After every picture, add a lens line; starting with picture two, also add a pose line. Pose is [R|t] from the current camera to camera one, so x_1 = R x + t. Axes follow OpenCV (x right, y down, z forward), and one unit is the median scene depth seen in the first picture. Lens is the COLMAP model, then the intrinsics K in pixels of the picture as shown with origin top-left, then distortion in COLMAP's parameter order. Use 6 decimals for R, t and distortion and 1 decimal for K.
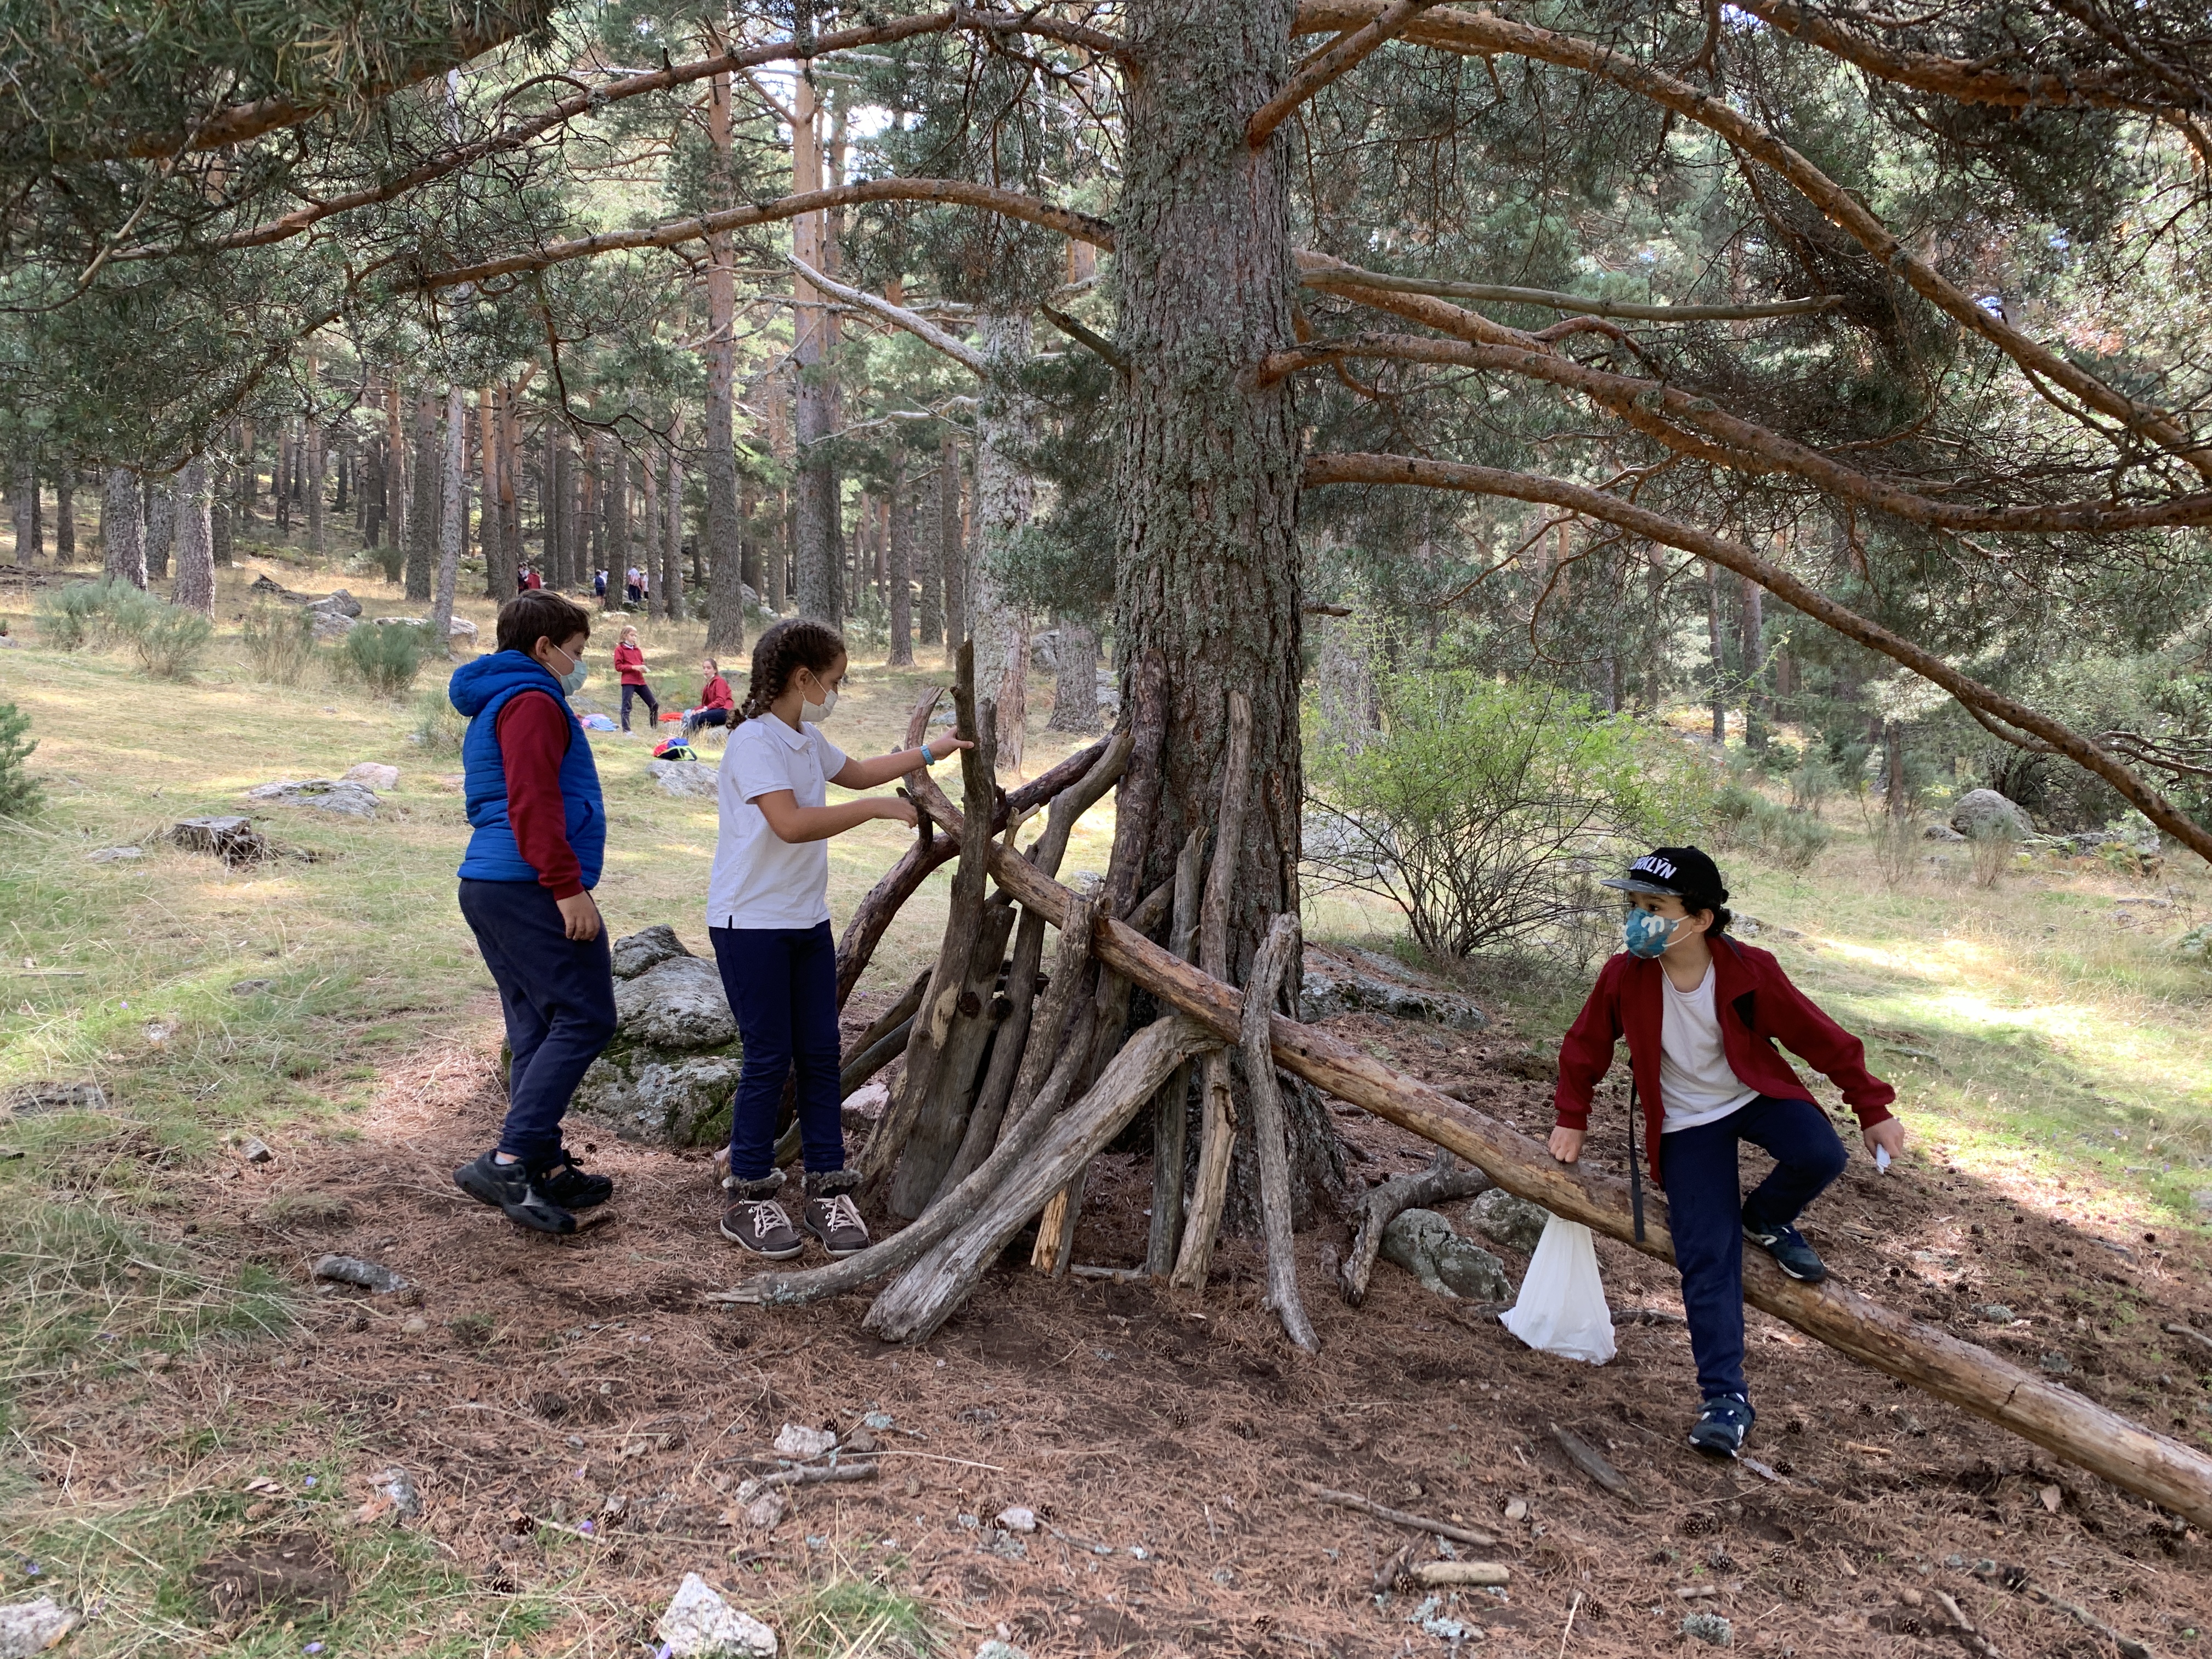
lens RADIAL K [[1694.8, 0, 1106.1], [0, 1694.8, 836.4], [0, 0, 1]] dist [-0.002908, -0.013434]
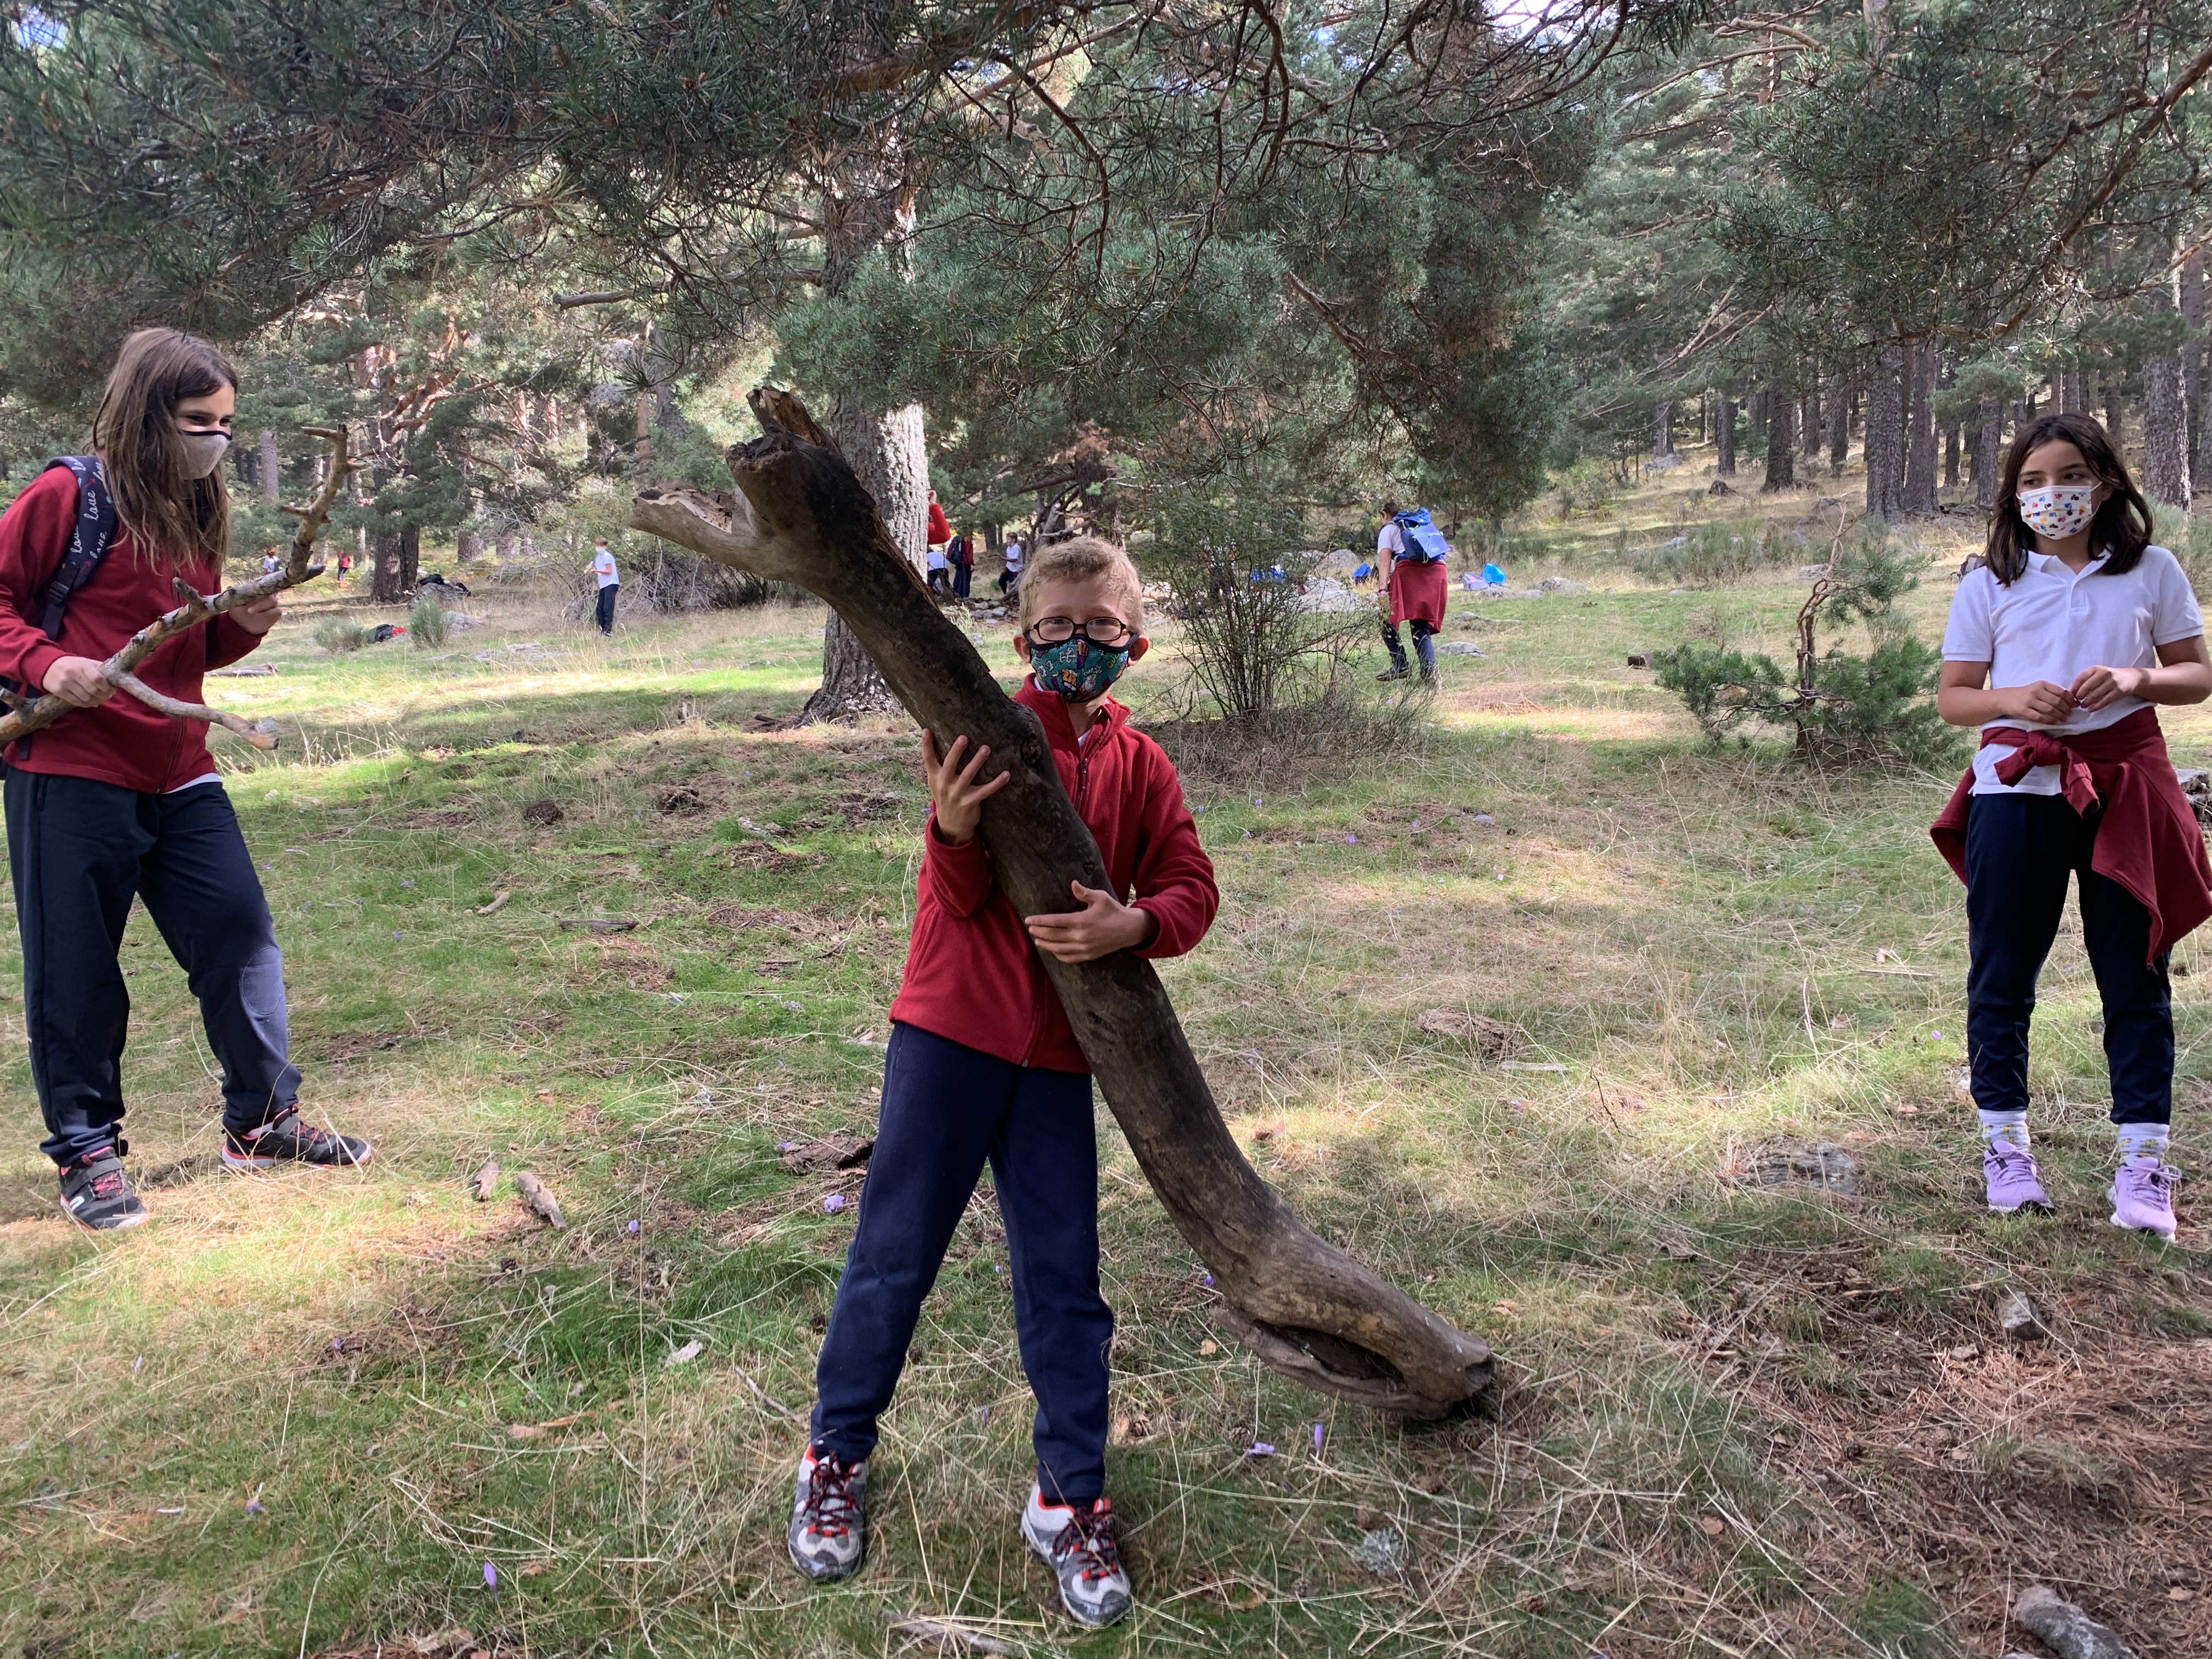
lens RADIAL K [[1698.7, 0, 1101.3], [0, 1698.7, 825.4], [0, 0, 1]] dist [0.000151, -0.018485]
pose [[0.453538, 0.021903, -0.890968, -0.071616], [0.008701, 0.999541, 0.029002, -0.022876], [0.891195, -0.020905, 0.453139, 0.332700]]
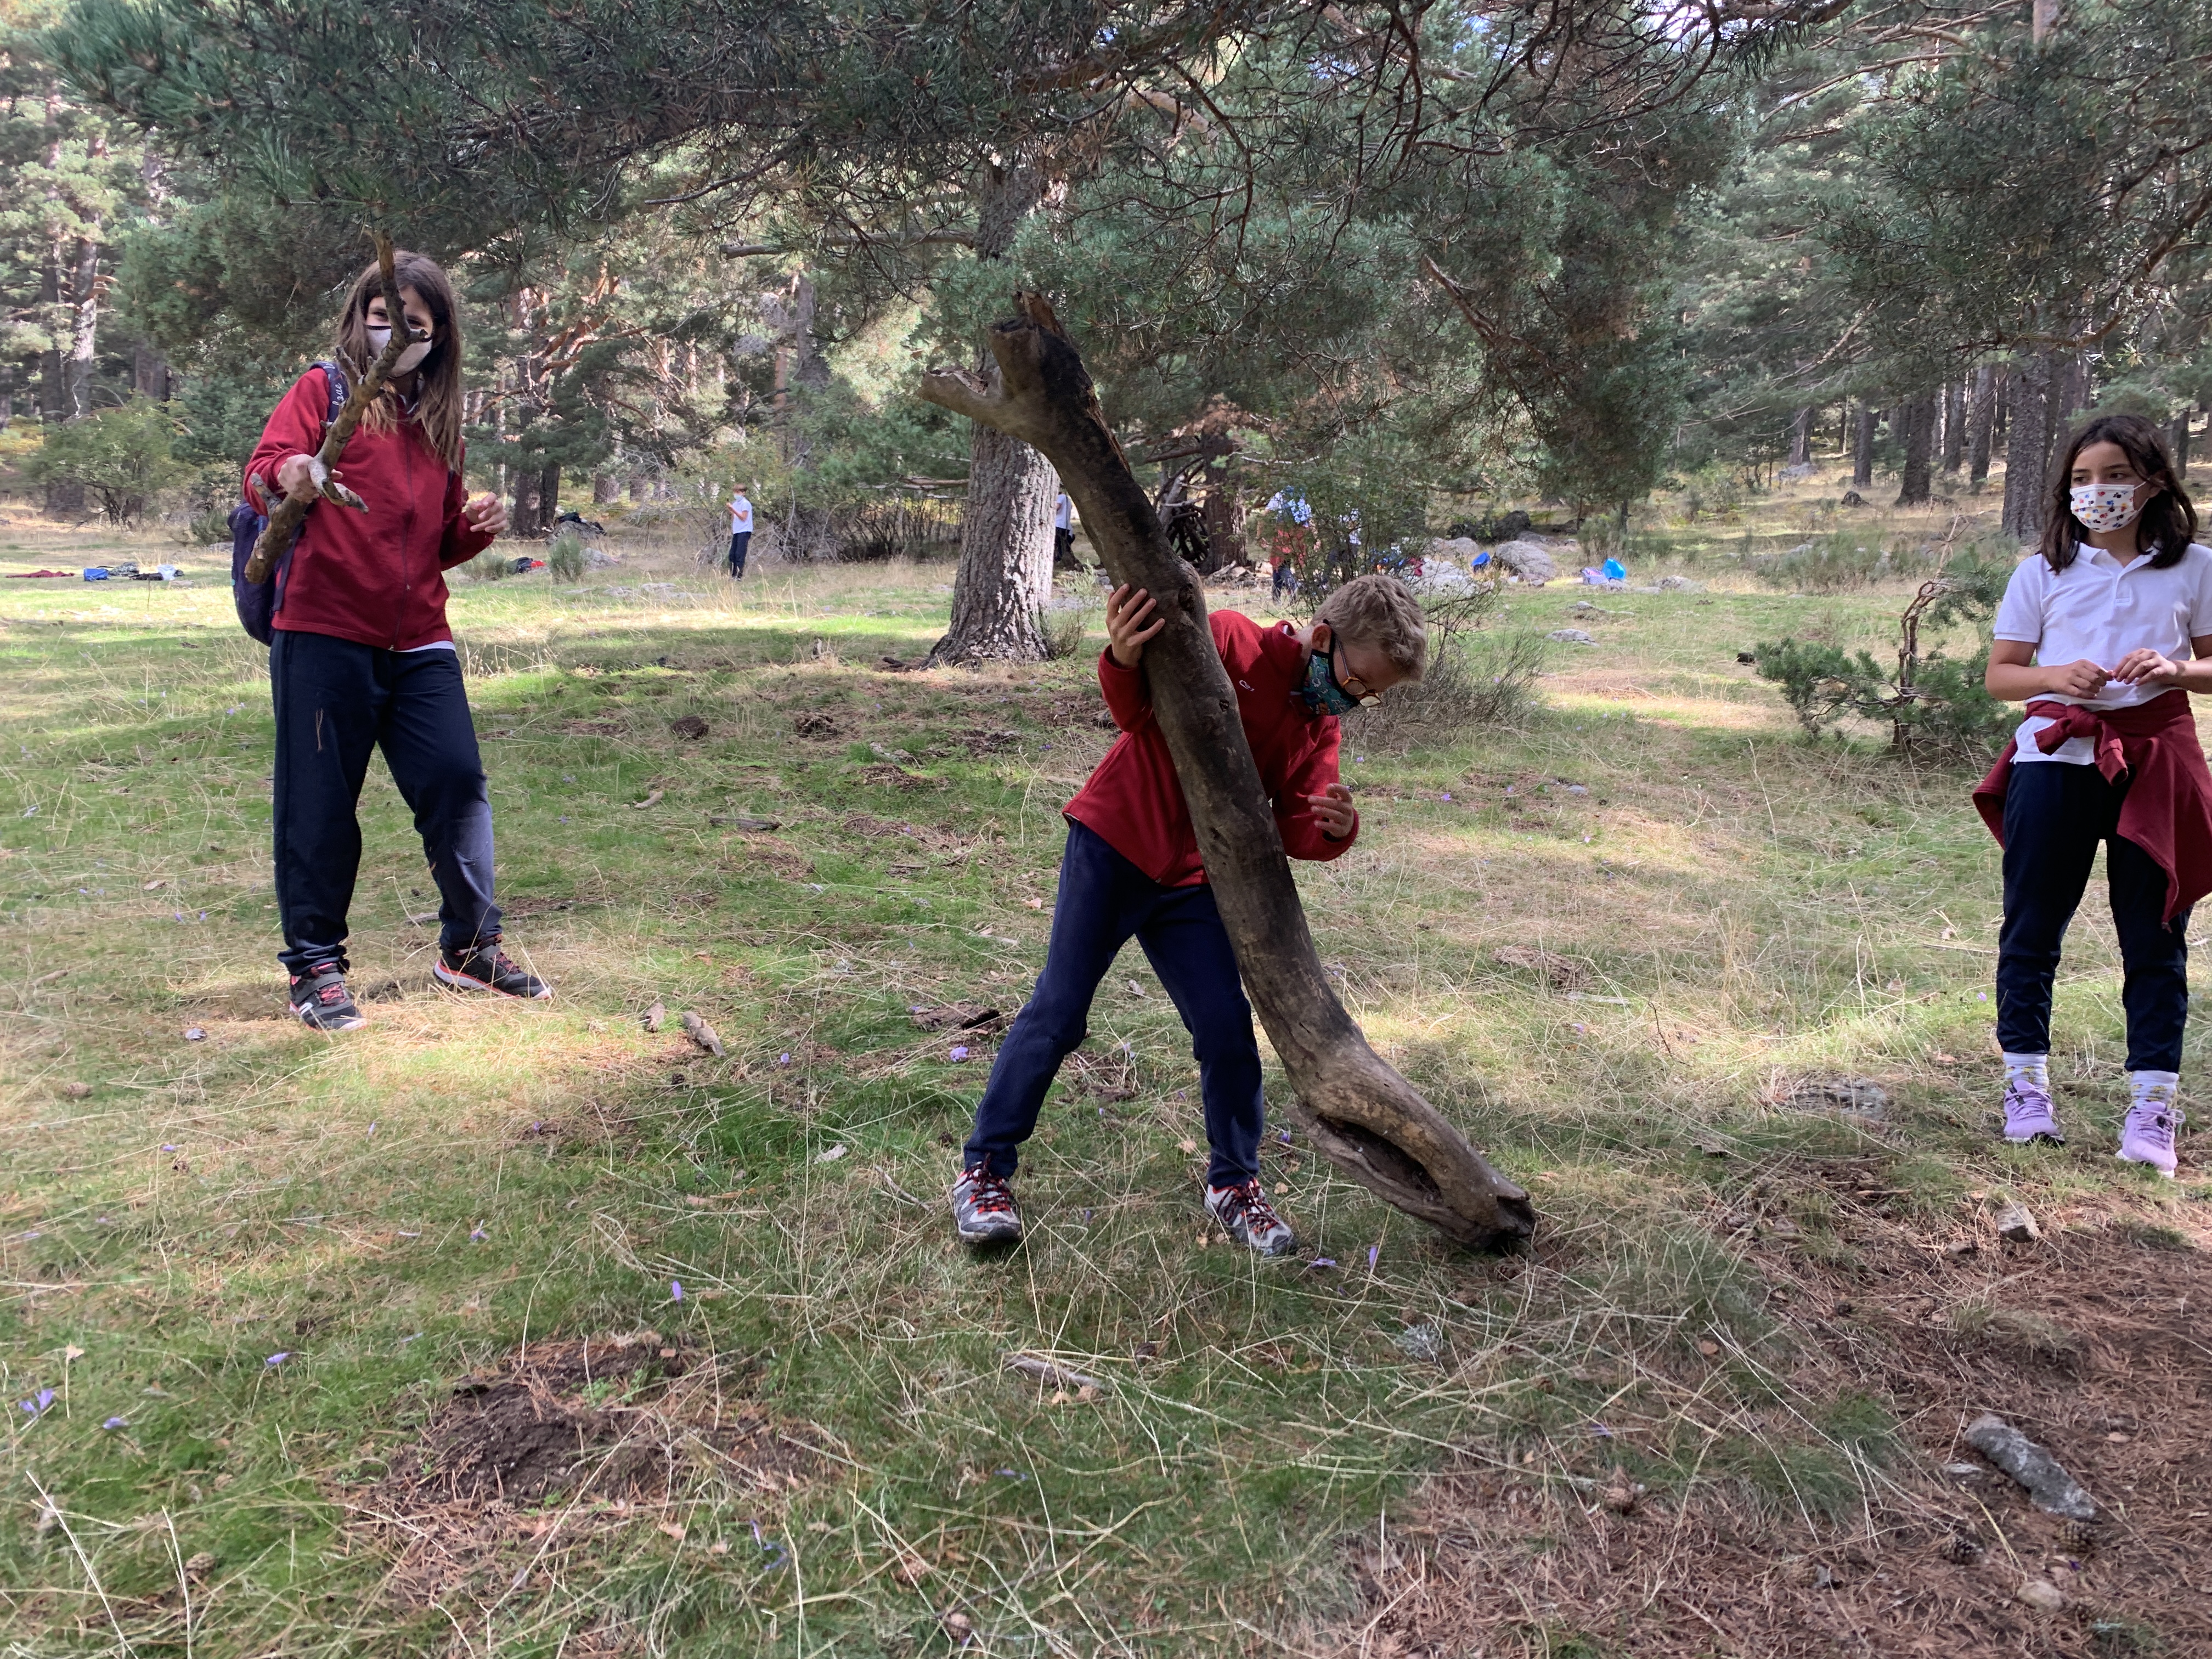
lens RADIAL K [[1693.1, 0, 1109.9], [0, 1693.1, 820.5], [0, 0, 1]] dist [-0.002839, -0.013163]
pose [[0.401276, 0.060879, -0.913932, -0.004649], [-0.055323, 0.997578, 0.042161, 0.003354], [0.914285, 0.033643, 0.403672, 0.294201]]
